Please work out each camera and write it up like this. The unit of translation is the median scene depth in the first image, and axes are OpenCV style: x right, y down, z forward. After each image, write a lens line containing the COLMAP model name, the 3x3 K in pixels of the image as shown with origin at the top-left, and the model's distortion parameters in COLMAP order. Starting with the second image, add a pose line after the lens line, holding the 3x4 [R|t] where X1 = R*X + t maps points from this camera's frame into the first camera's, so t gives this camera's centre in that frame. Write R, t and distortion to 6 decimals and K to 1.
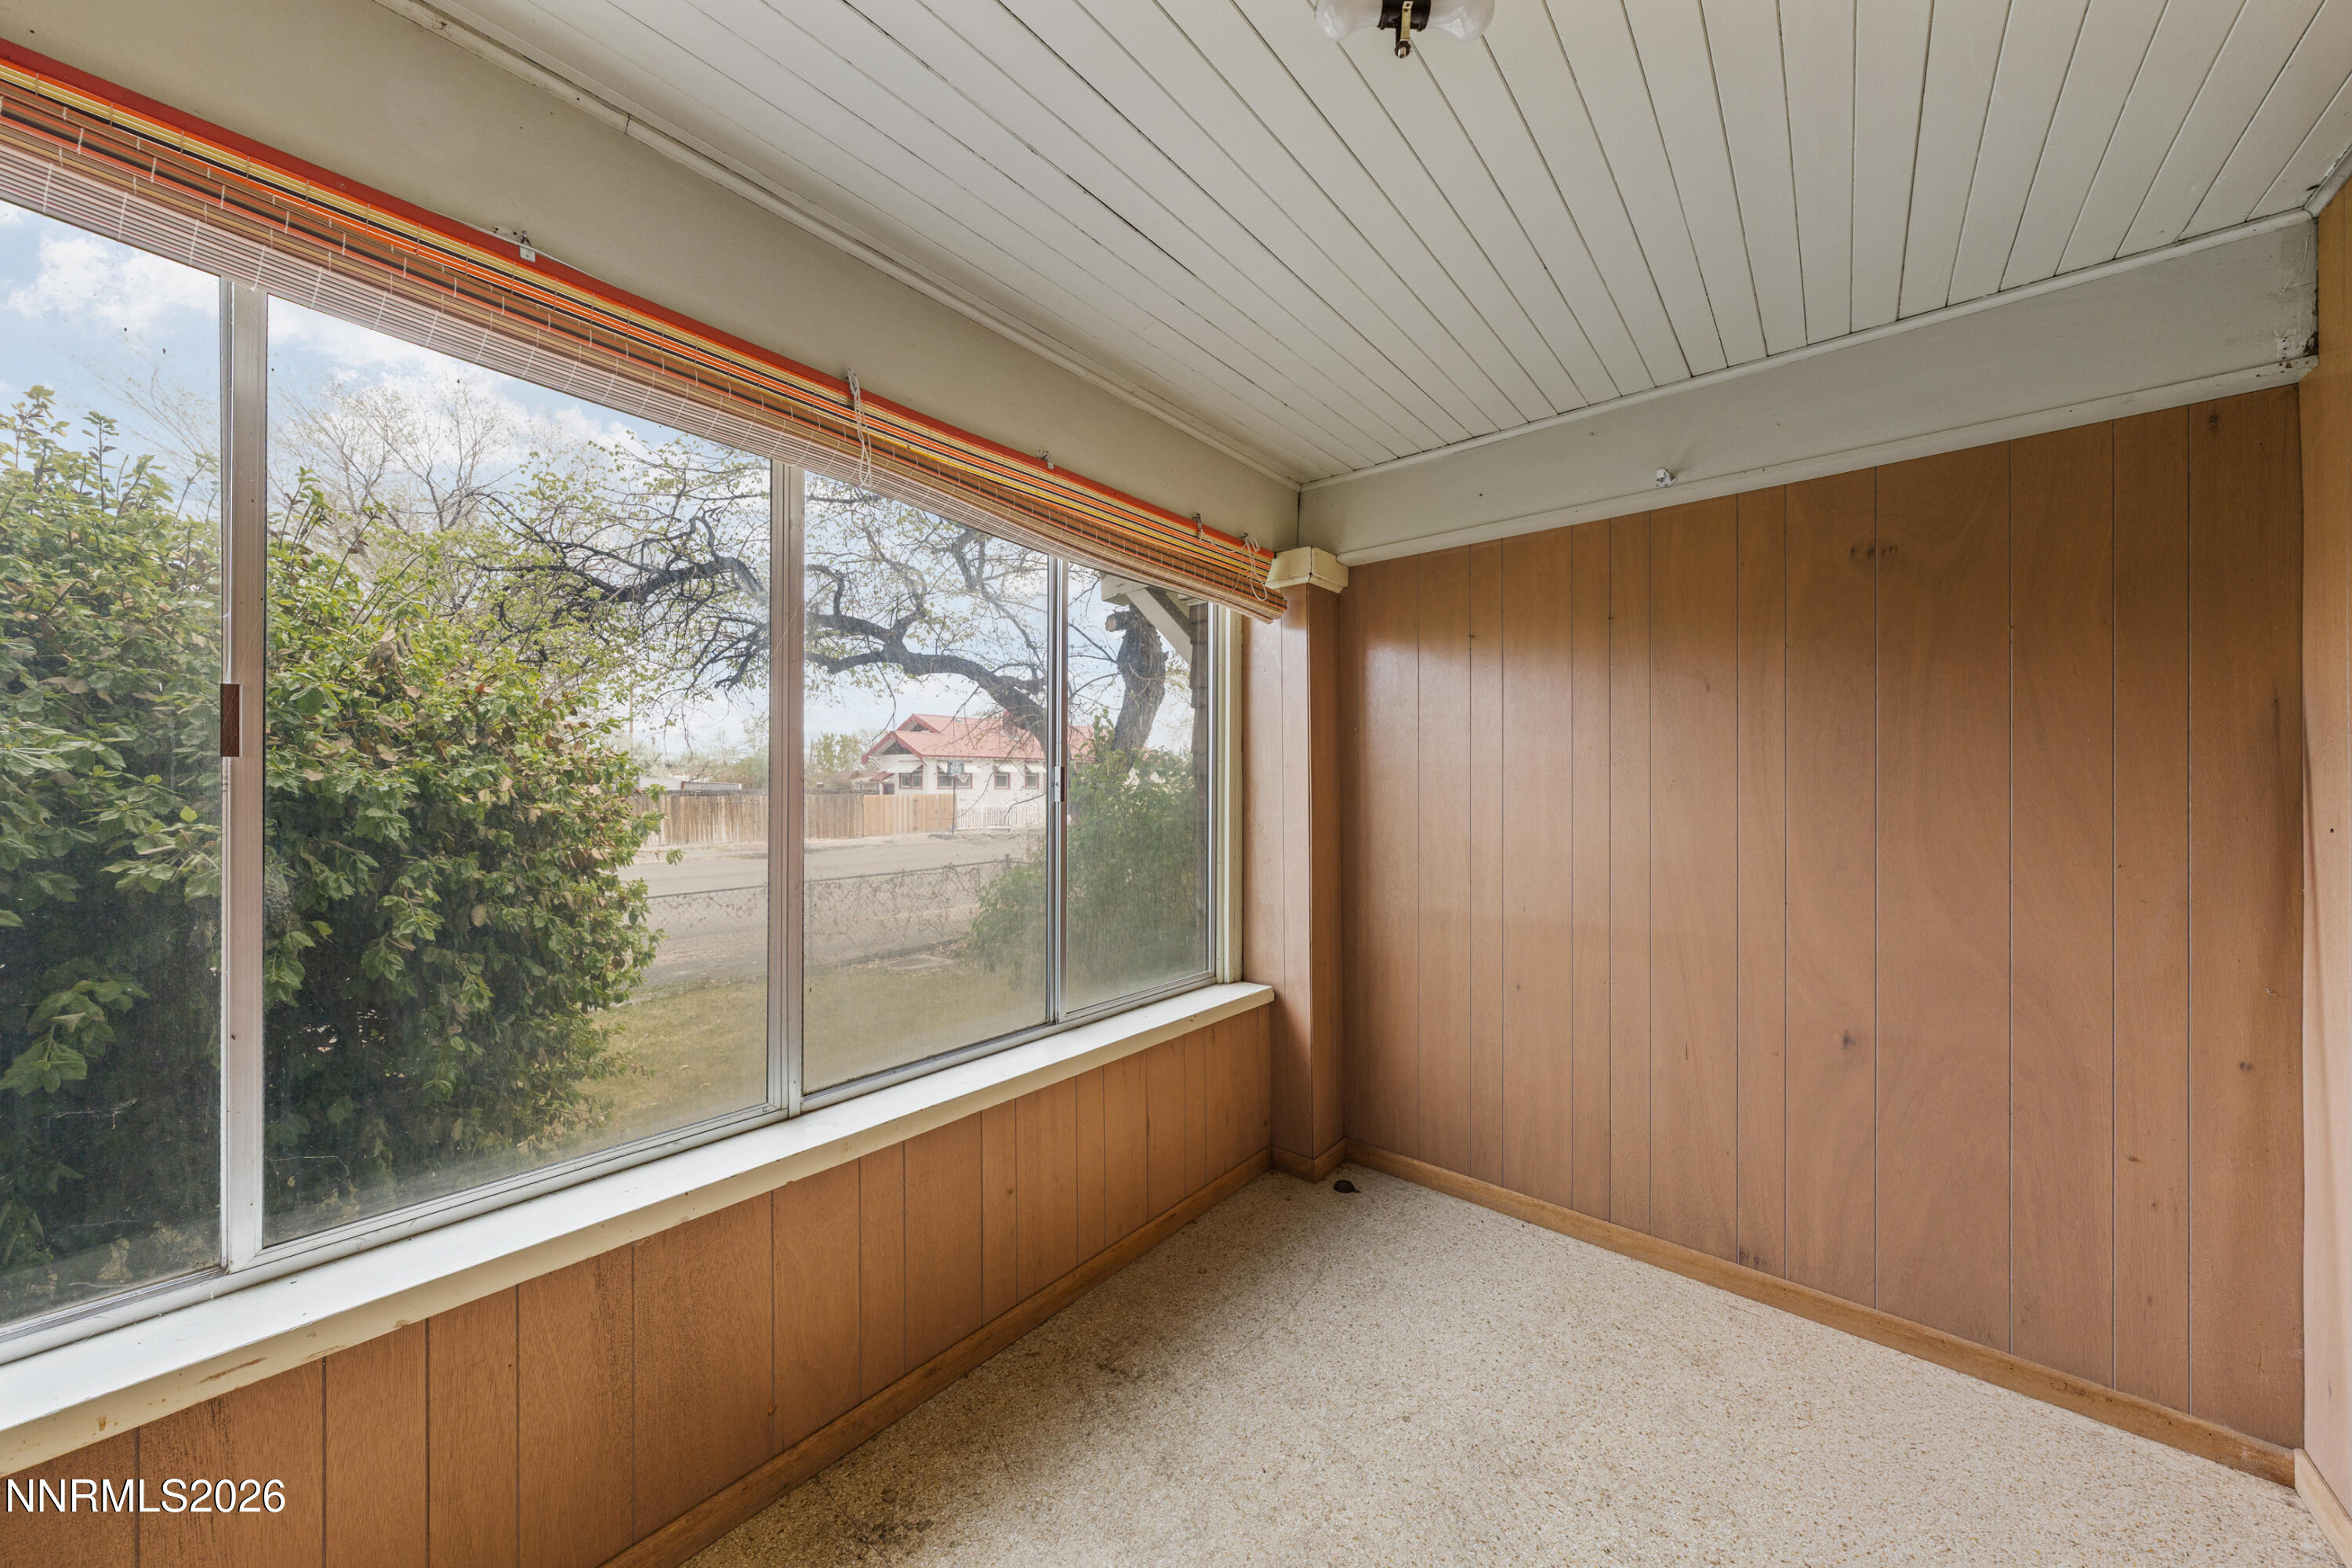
lens RADIAL K [[800.1, 0, 1175.0], [0, 800.1, 788.4], [0, 0, 1]] dist [0.000662, 0.000199]
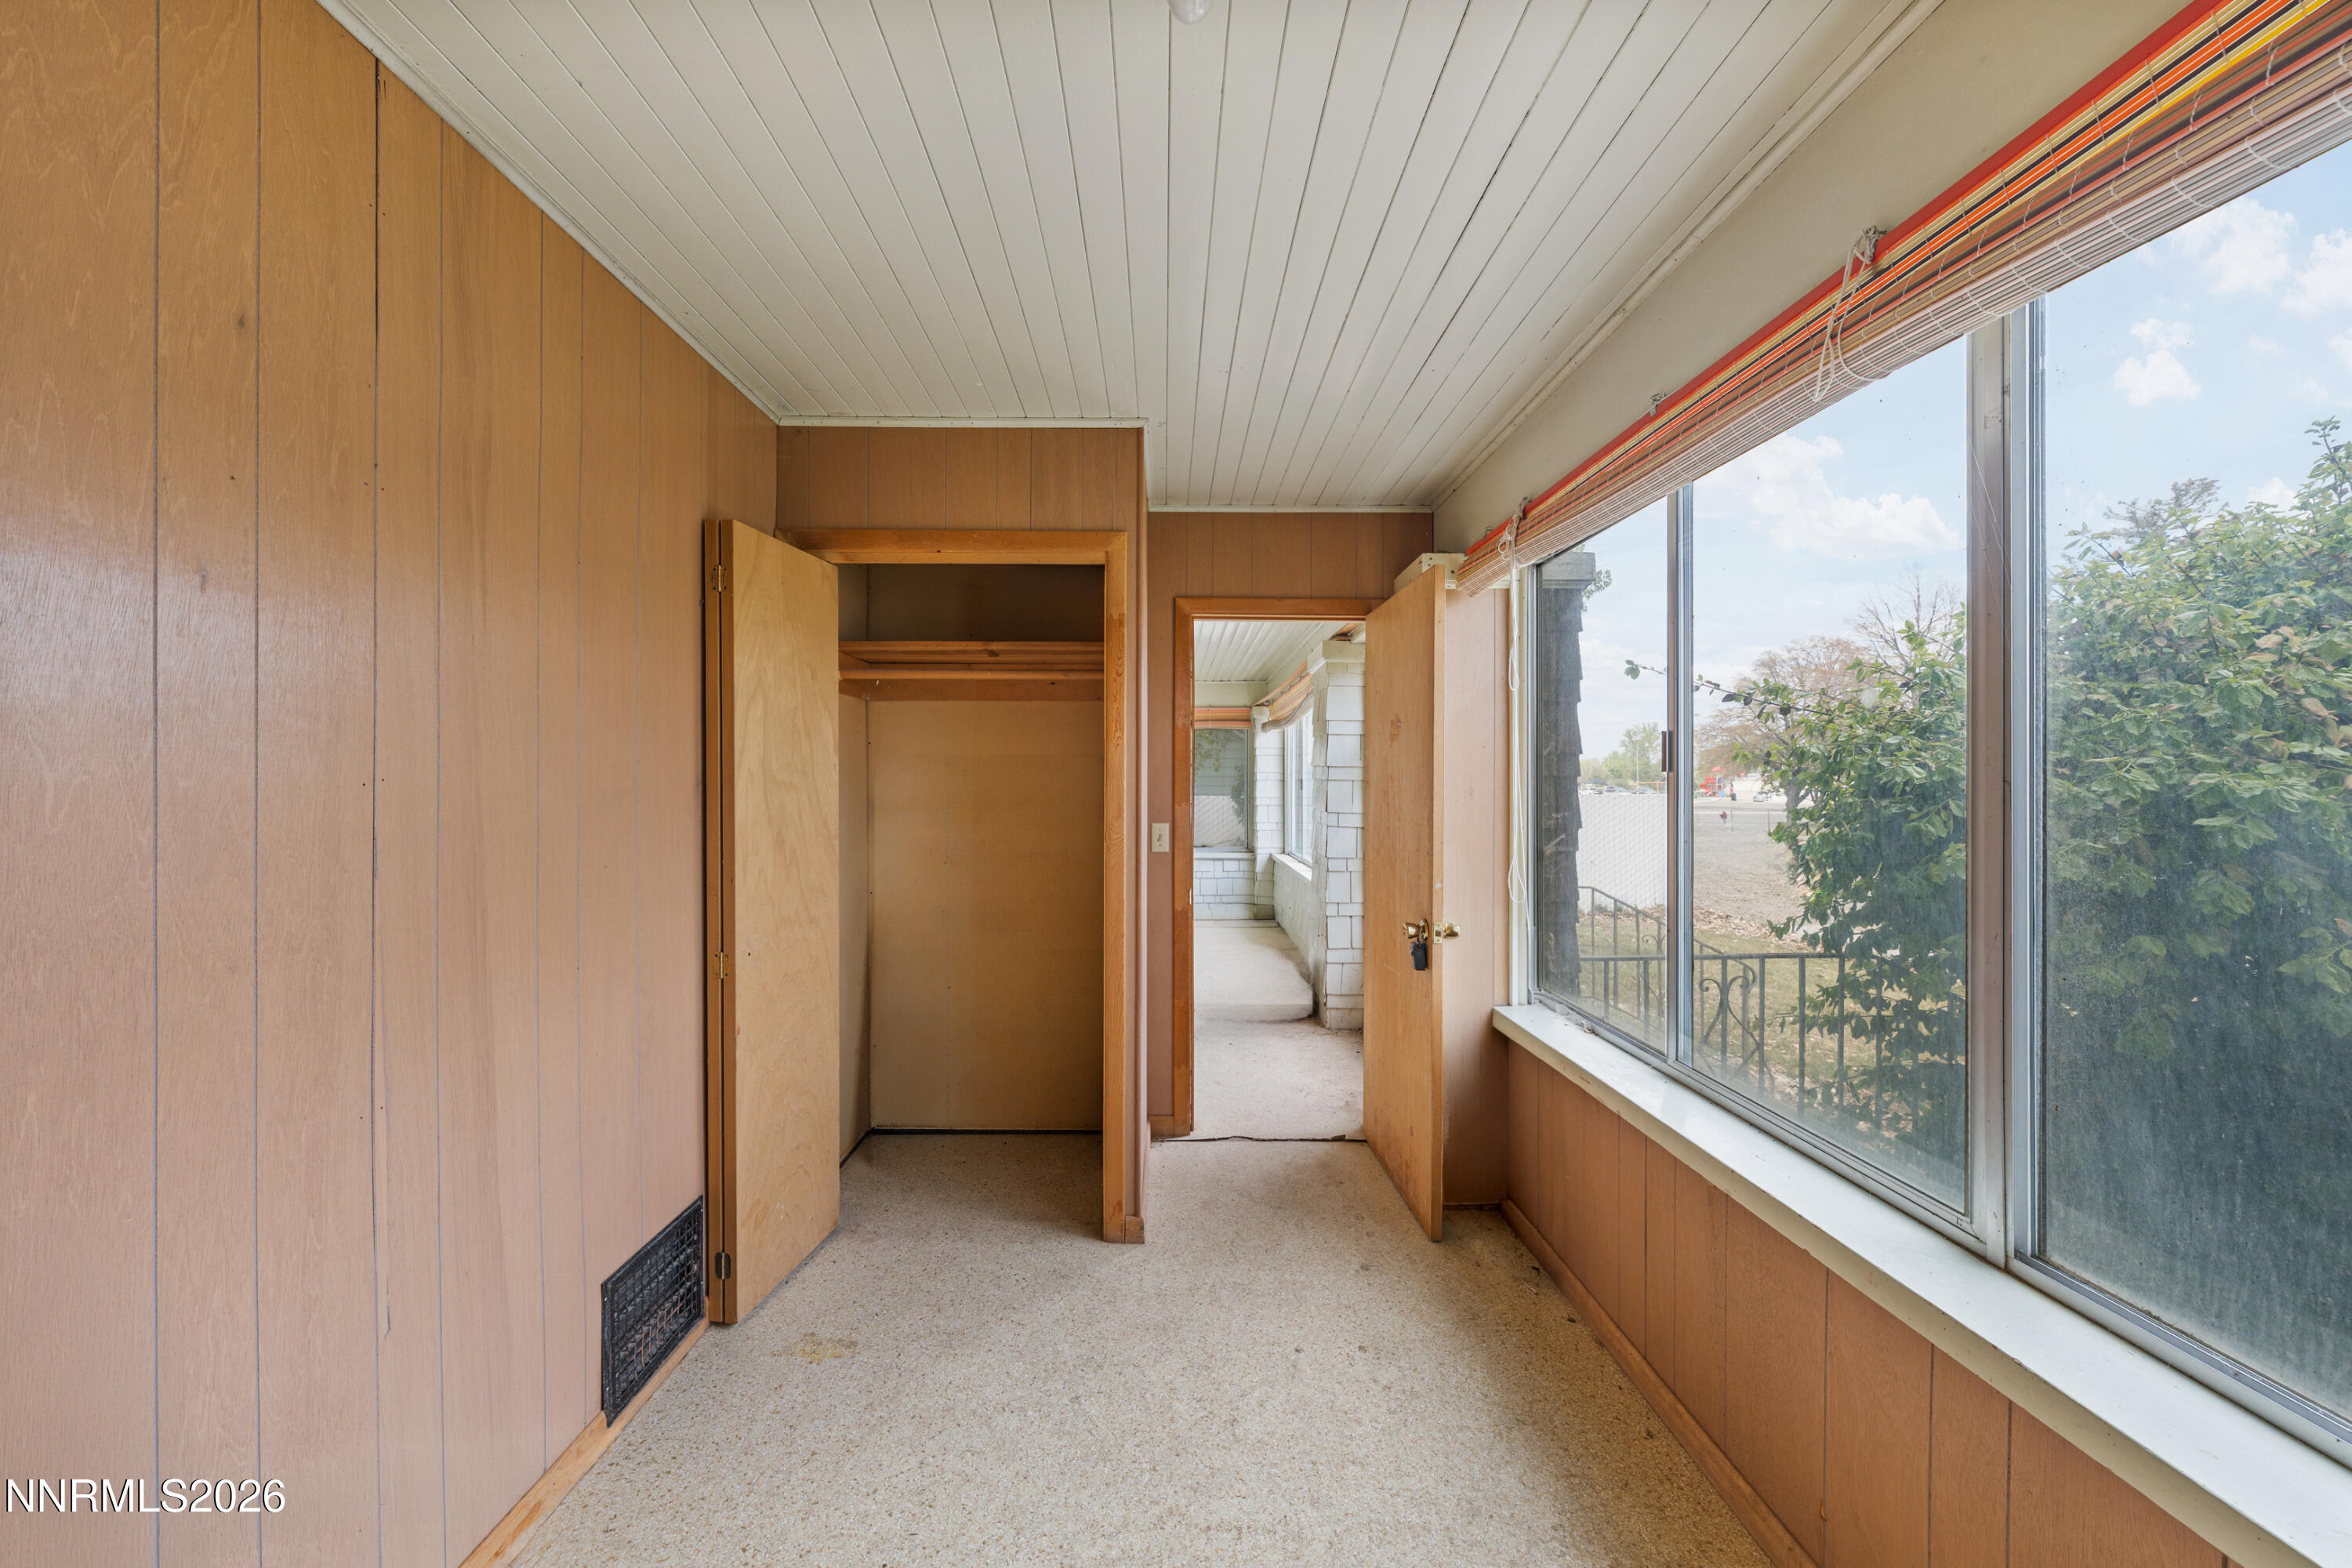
lens RADIAL K [[800.1, 0, 1175.1], [0, 800.1, 788.0], [0, 0, 1]] dist [0.000662, 0.000199]
pose [[-0.752330, -0.000470, -0.658786, 0.587588], [-0.000062, 1.000000, -0.000642, -0.005205], [0.658786, -0.000442, -0.752330, 1.186430]]
